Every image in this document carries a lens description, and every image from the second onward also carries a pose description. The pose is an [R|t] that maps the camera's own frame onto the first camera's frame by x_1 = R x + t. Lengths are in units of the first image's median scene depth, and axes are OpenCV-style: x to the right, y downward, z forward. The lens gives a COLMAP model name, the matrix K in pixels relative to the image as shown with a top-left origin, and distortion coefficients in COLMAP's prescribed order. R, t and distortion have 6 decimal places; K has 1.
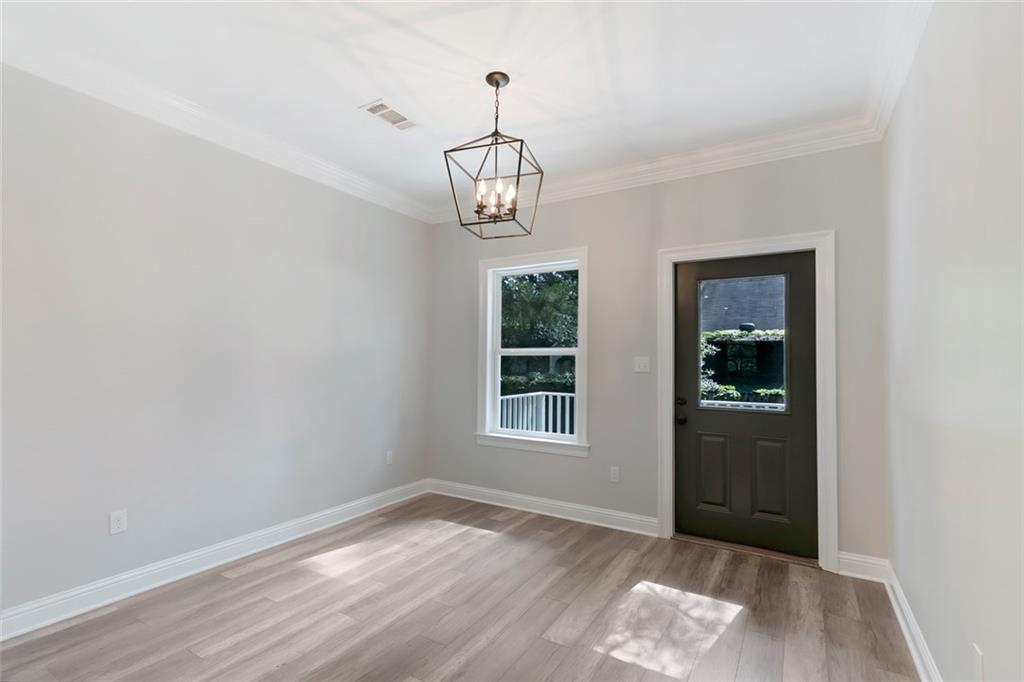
lens RADIAL K [[471.9, 0, 514.8], [0, 471.9, 349.6], [0, 0, 1]] dist [0.011795, -0.000085]
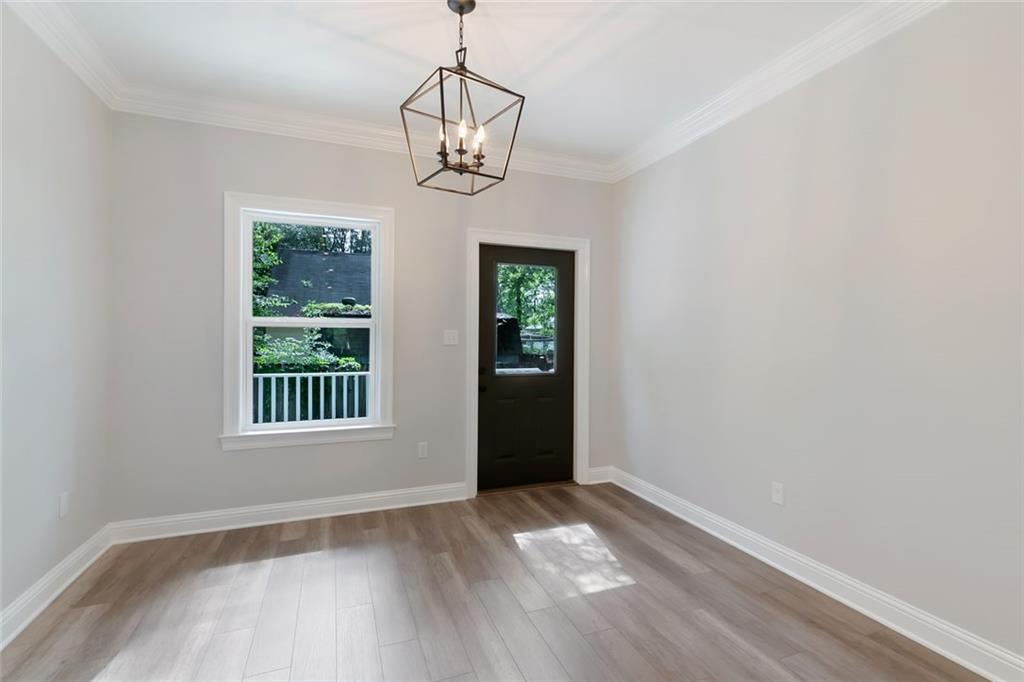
lens RADIAL K [[472.2, 0, 512.0], [0, 472.2, 341.0], [0, 0, 1]] dist [0.001764, 0.000196]
pose [[0.609236, -0.012963, 0.792883, -0.475935], [-0.018968, 0.999342, 0.030912, 0.005122], [-0.792762, -0.033872, 0.608590, 0.283591]]
